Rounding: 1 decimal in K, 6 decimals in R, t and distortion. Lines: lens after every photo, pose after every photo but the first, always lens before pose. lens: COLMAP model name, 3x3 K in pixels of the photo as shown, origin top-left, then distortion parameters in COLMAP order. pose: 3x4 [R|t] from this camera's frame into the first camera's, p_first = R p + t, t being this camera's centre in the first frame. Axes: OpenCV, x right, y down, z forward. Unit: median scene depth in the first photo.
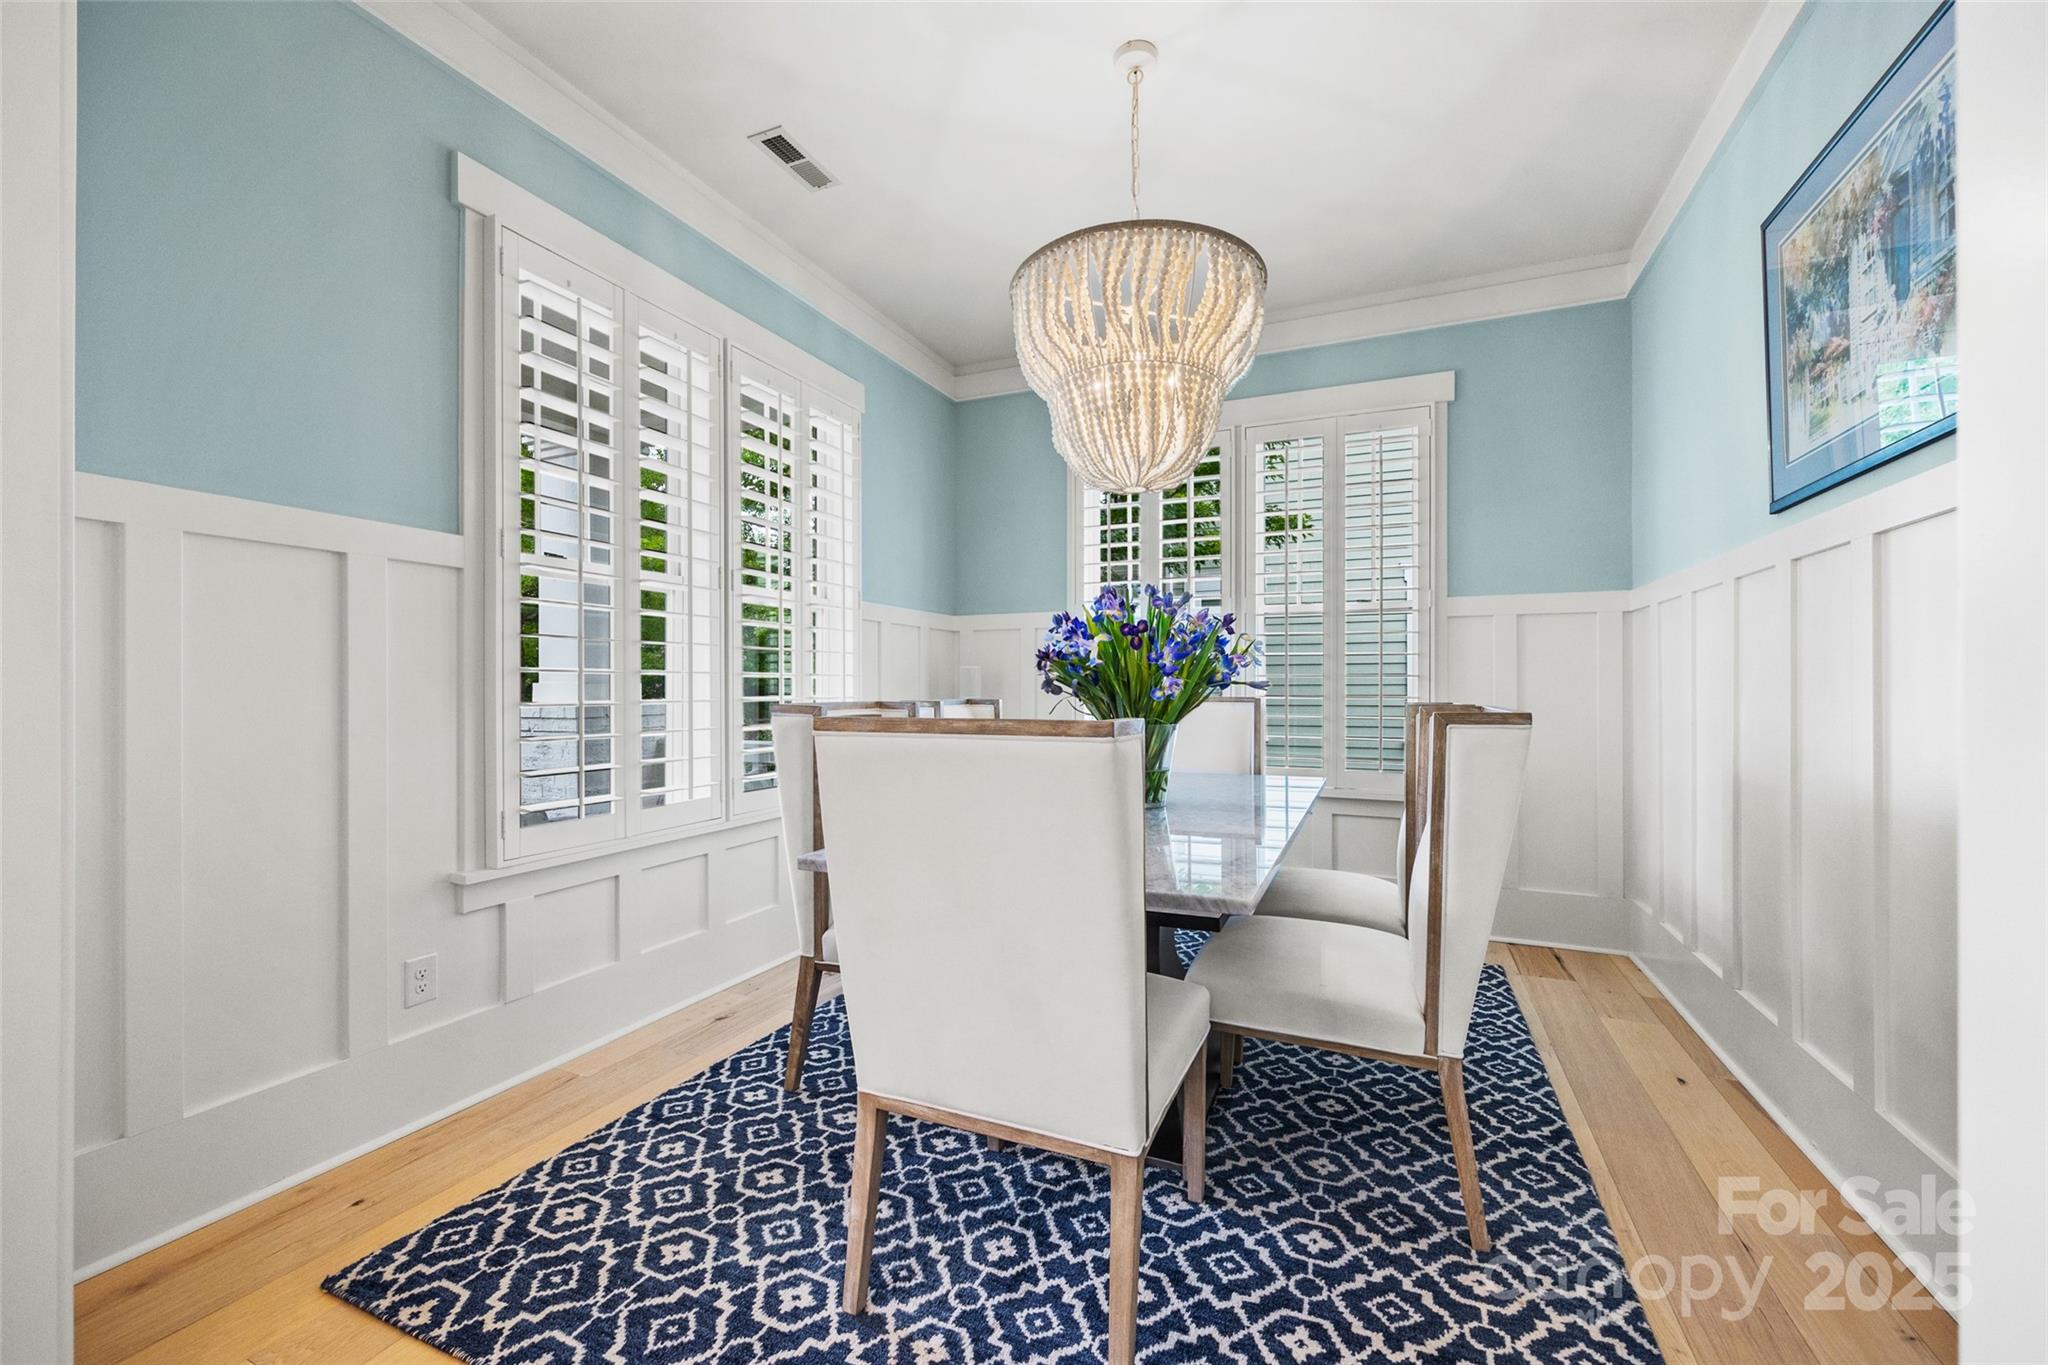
lens RADIAL K [[825.3, 0, 1029.2], [0, 825.3, 687.0], [0, 0, 1]] dist [-0.000426, -0.000772]
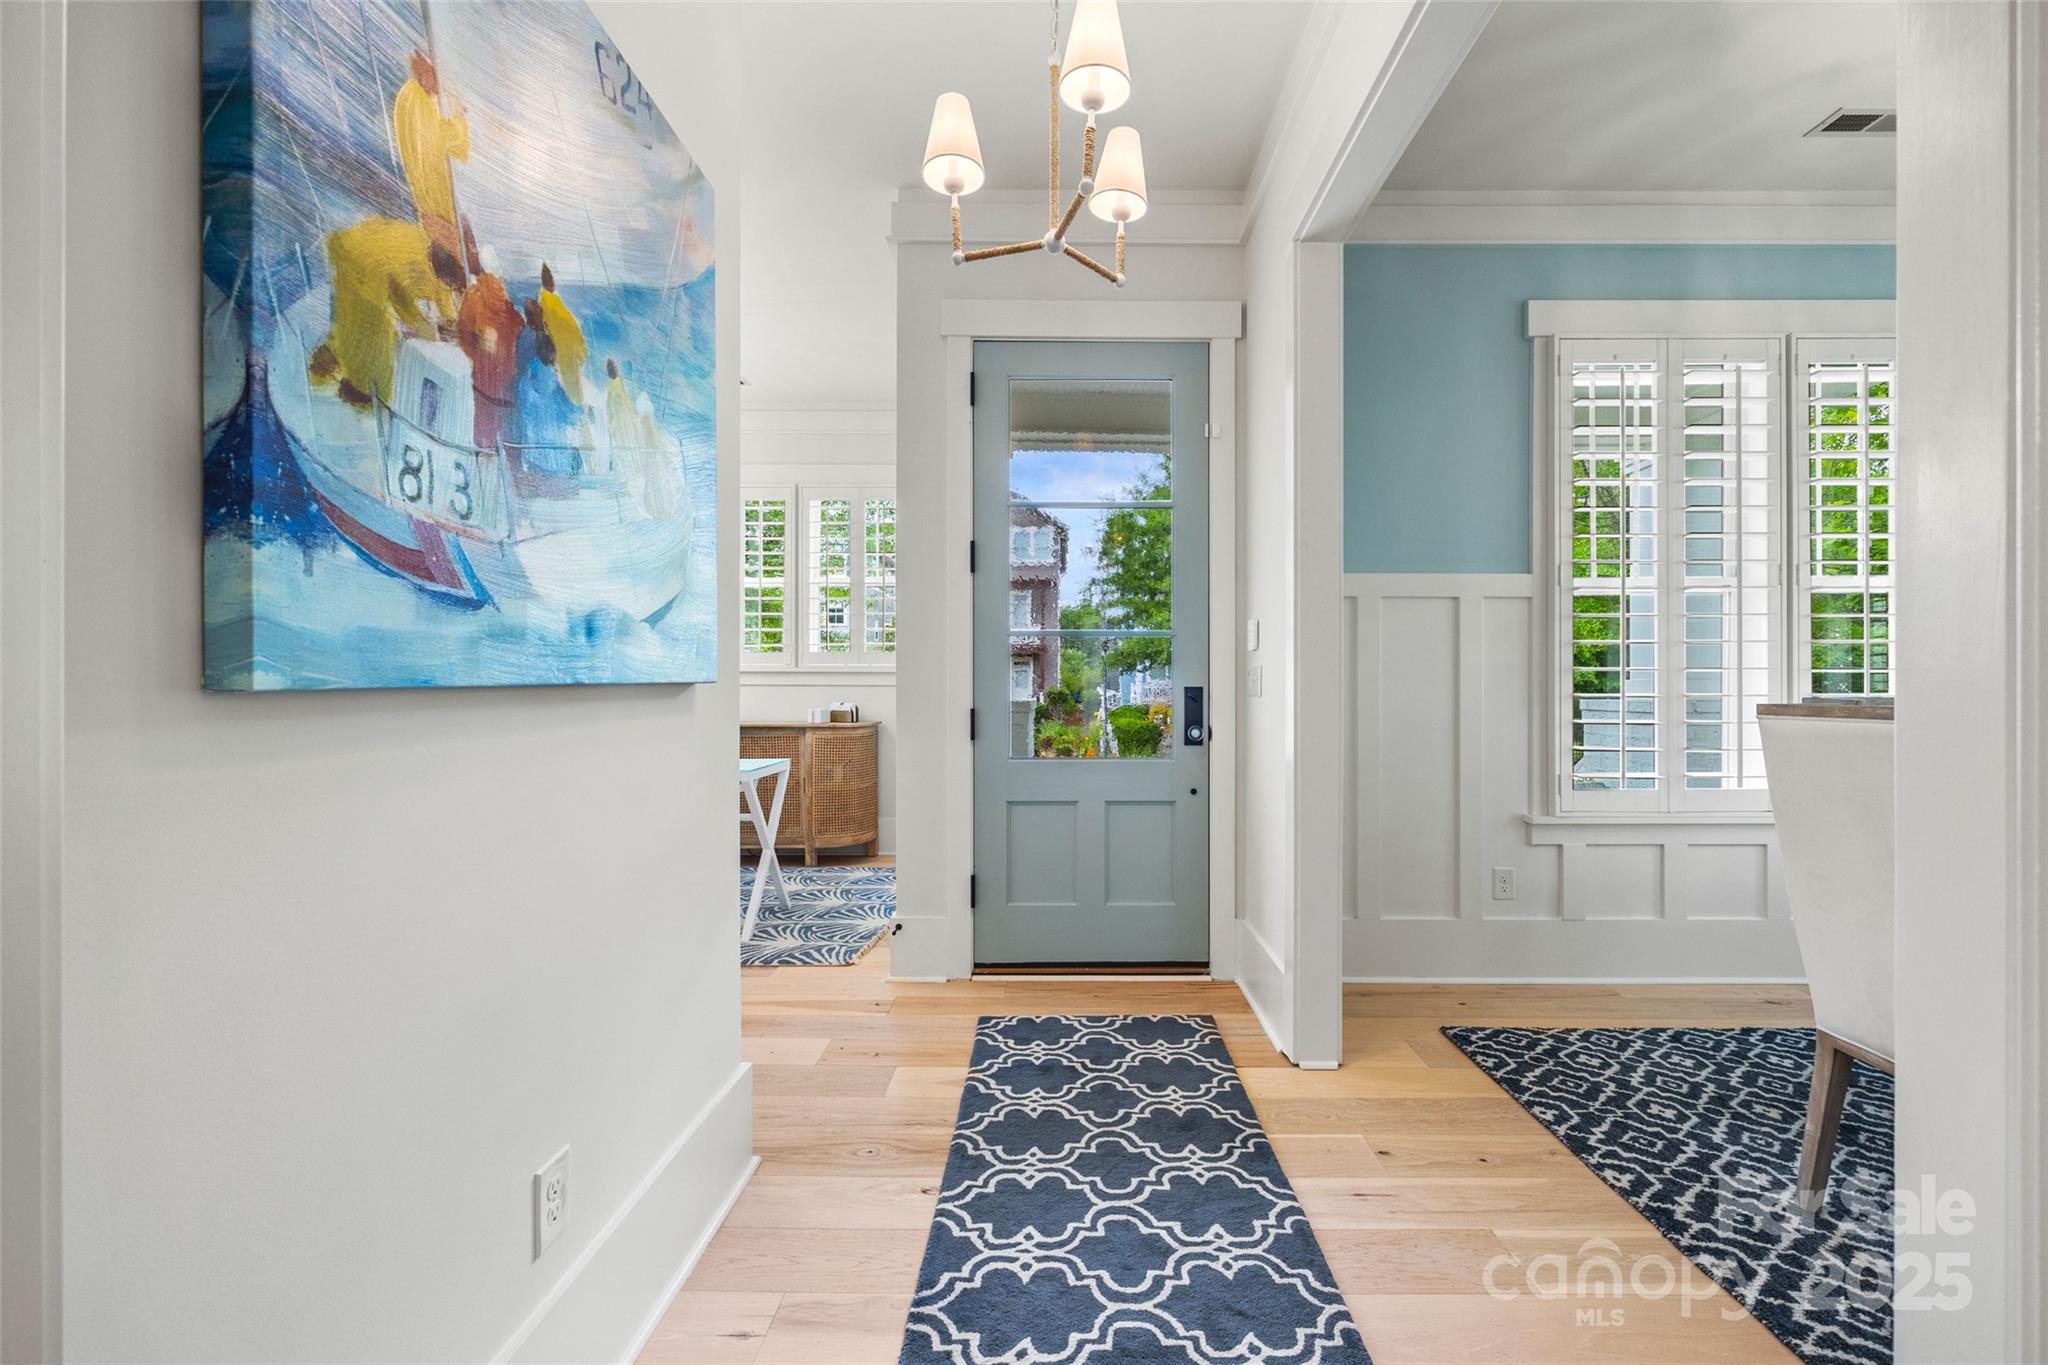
lens RADIAL K [[825.3, 0, 1043.7], [0, 825.3, 684.9], [0, 0, 1]] dist [-0.000426, -0.000772]
pose [[0.372803, 0.000489, -0.927910, 0.343880], [-0.000786, 1.000000, 0.000211, 0.005439], [0.927910, 0.000651, 0.372803, -0.327987]]
